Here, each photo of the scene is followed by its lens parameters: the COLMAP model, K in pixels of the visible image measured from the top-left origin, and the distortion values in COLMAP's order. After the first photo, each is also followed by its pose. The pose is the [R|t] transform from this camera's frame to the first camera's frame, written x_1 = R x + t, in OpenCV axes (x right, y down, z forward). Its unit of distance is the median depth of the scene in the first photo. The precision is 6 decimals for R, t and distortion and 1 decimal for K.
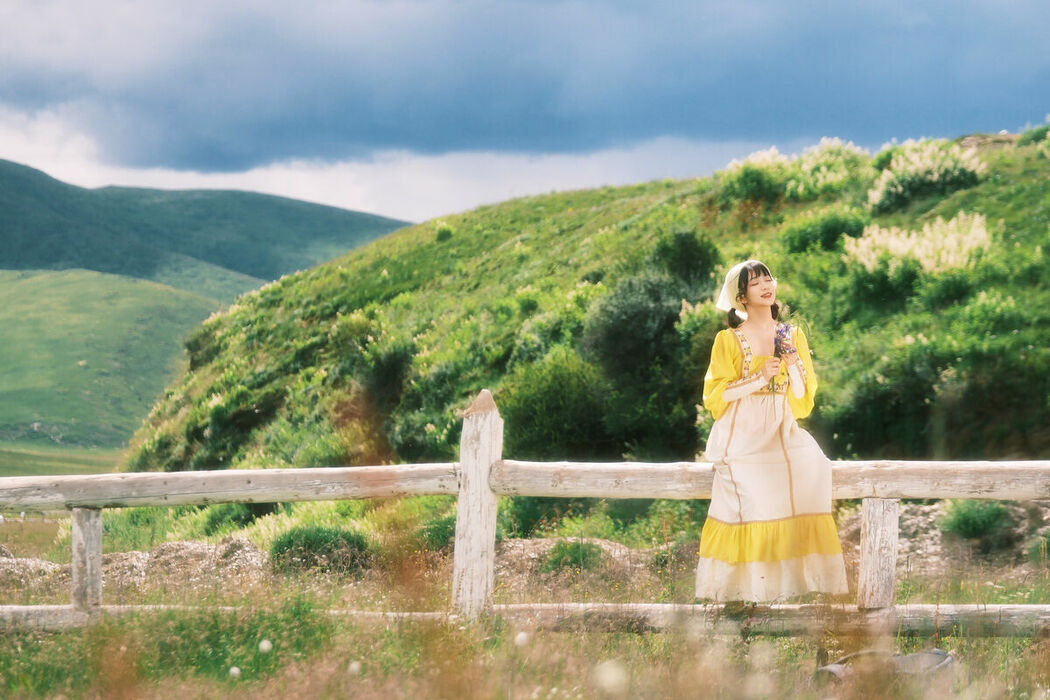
lens RADIAL K [[3479.0, 0, 524.6], [0, 3479.0, 248.5], [0, 0, 1]] dist [0.193766, 2.730781]
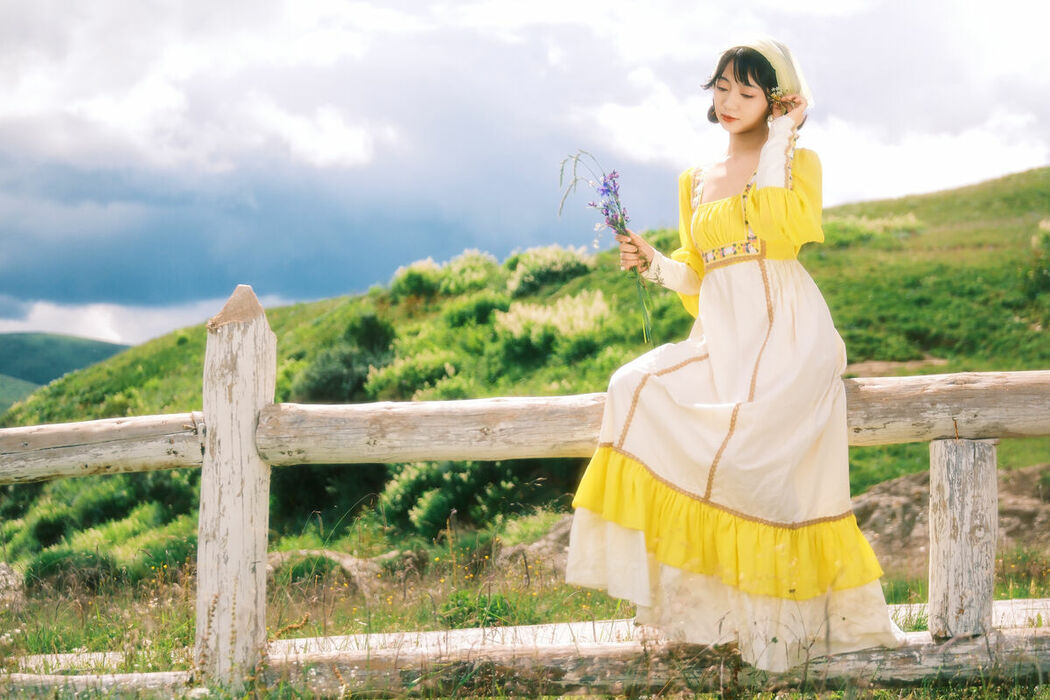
lens RADIAL K [[2310.3, 0, 525.0], [0, 2310.3, 350.0], [0, 0, 1]] dist [0.066636, -0.154247]
pose [[0.992017, -0.026652, 0.123257, -0.002851], [0.027167, 0.999628, -0.002498, 0.012201], [-0.123145, 0.005827, 0.992372, 0.139002]]
